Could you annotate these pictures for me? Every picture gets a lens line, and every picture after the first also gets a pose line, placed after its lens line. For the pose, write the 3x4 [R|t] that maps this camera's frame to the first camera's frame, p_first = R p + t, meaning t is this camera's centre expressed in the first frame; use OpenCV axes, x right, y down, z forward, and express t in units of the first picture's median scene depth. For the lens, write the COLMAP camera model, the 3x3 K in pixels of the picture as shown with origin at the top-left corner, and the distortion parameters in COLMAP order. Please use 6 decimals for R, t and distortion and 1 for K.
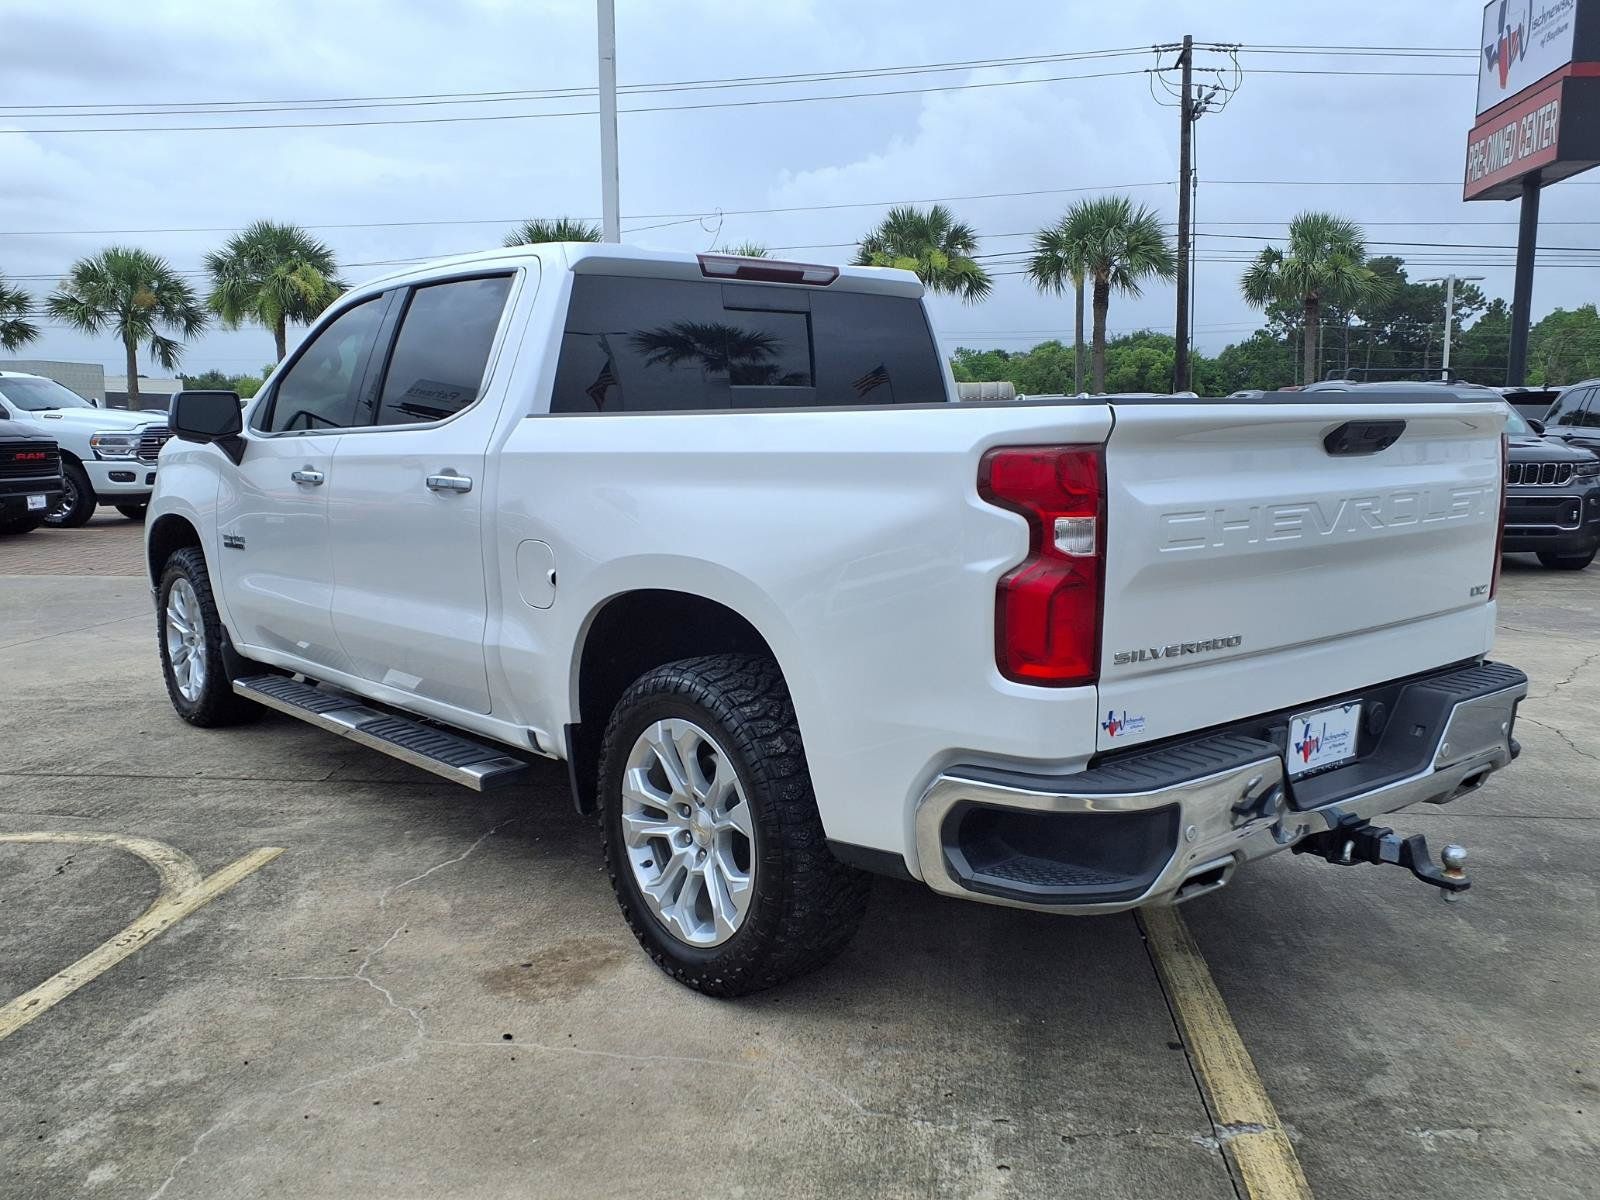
lens RADIAL K [[1377.2, 0, 774.9], [0, 1377.2, 617.7], [0, 0, 1]] dist [0.009266, -0.005730]
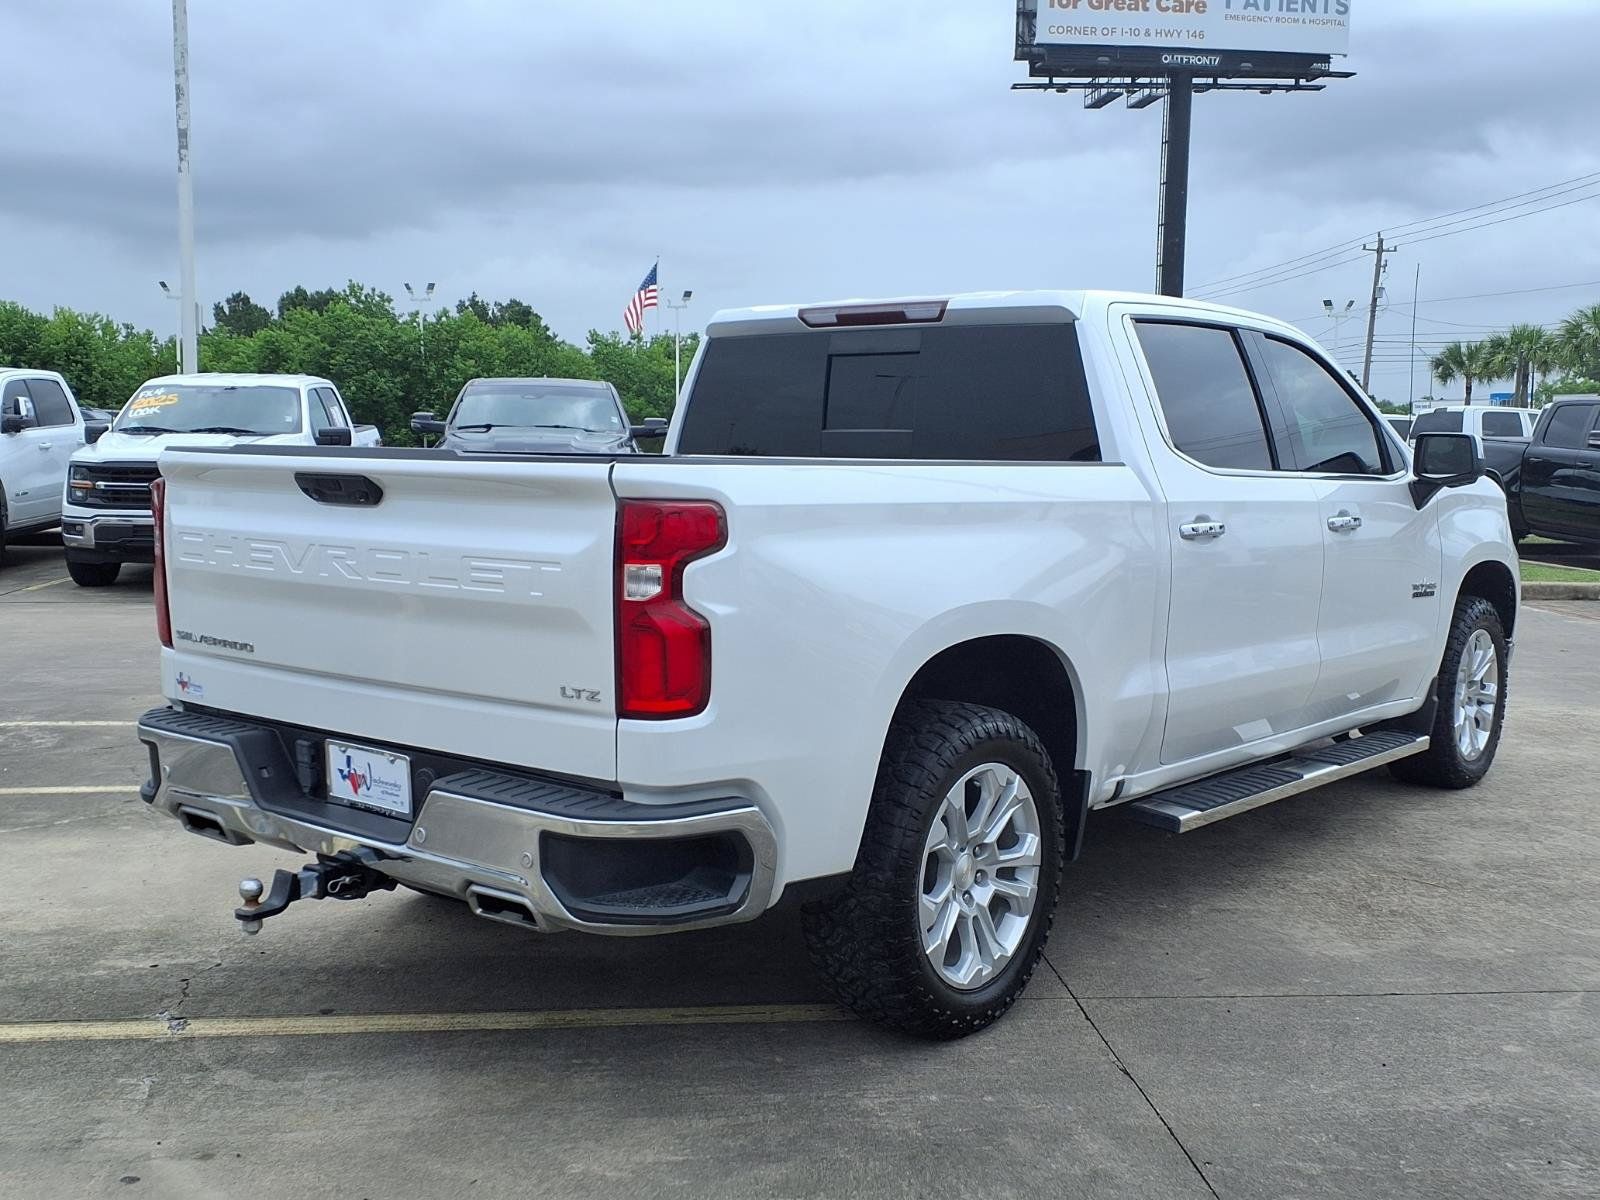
lens RADIAL K [[1668.1, 0, 771.0], [0, 1668.1, 603.4], [0, 0, 1]] dist [0.024924, -0.000137]
pose [[0.192705, 0.100420, -0.976105, 0.141680], [-0.149862, 0.986092, 0.071861, -0.015000], [0.969745, 0.132433, 0.205074, 0.086798]]
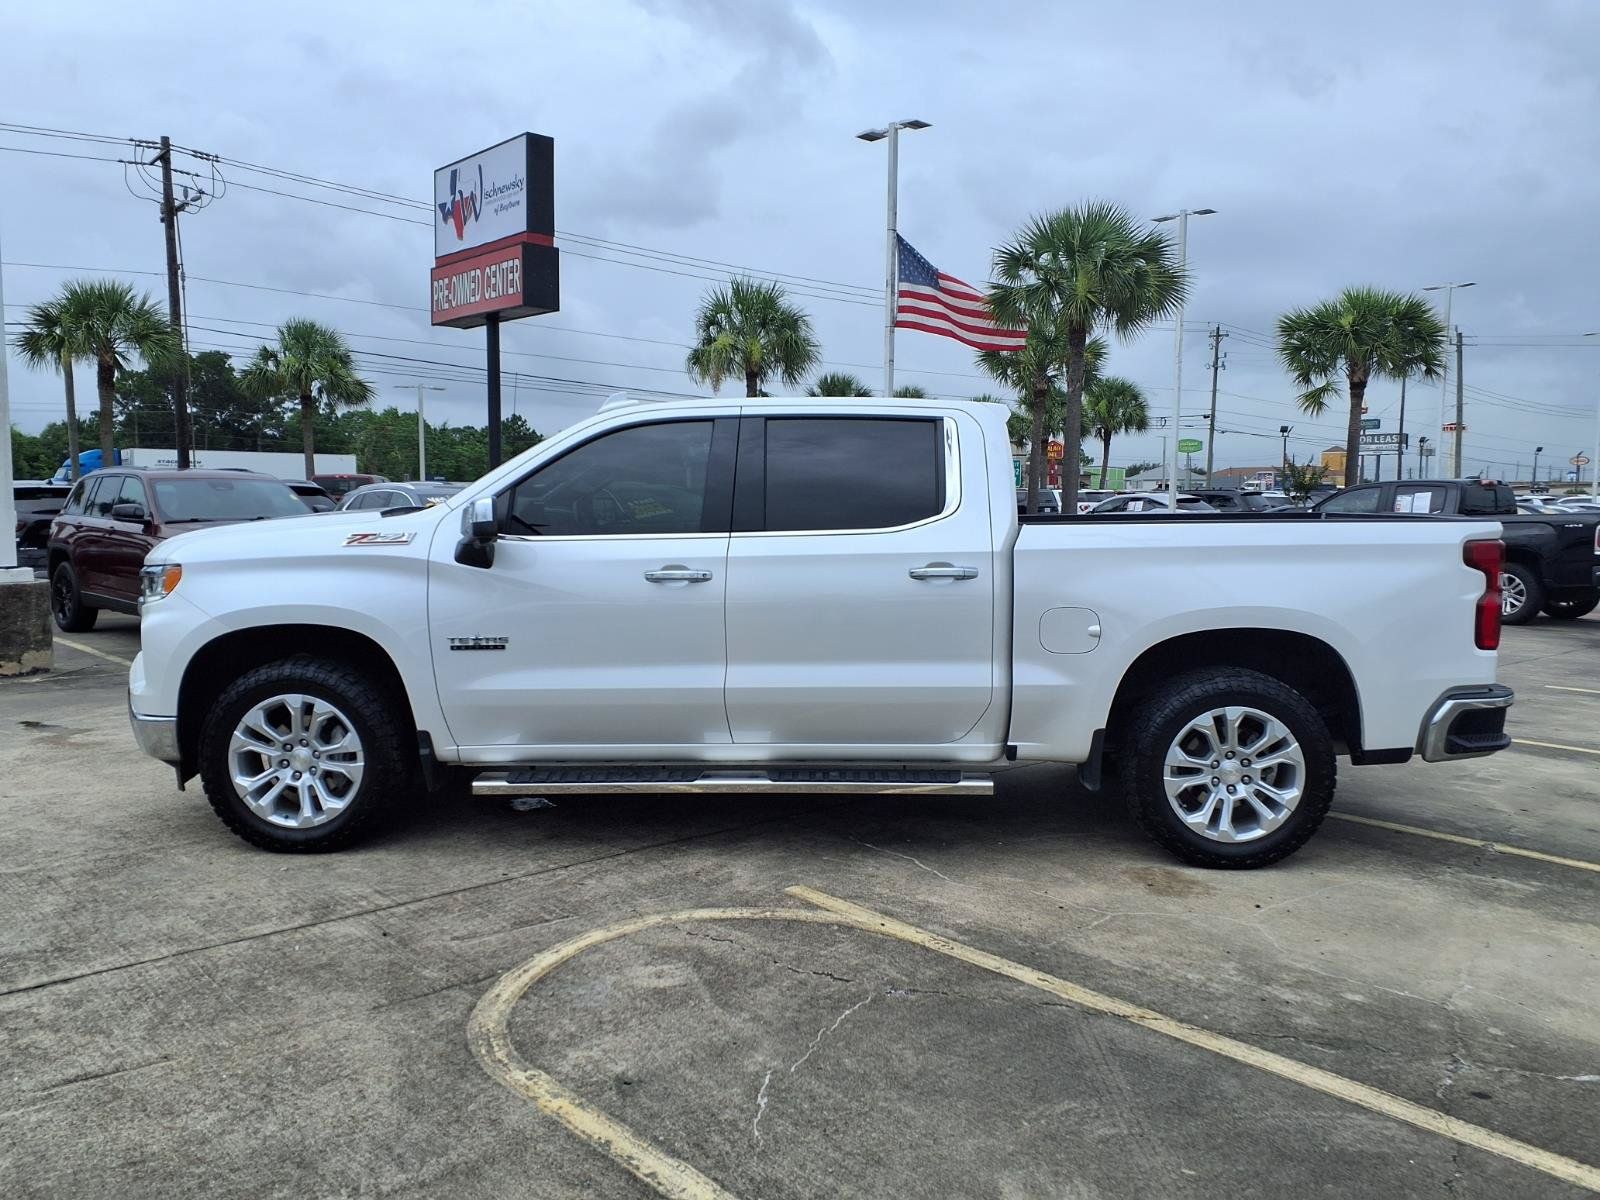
lens RADIAL K [[1287.3, 0, 784.2], [0, 1287.3, 615.0], [0, 0, 1]] dist [0.008827, -0.002924]
pose [[0.668260, -0.058541, 0.741621, -0.140293], [0.098285, 0.995108, -0.010012, -0.006444], [-0.737406, 0.079581, 0.670745, 0.030563]]
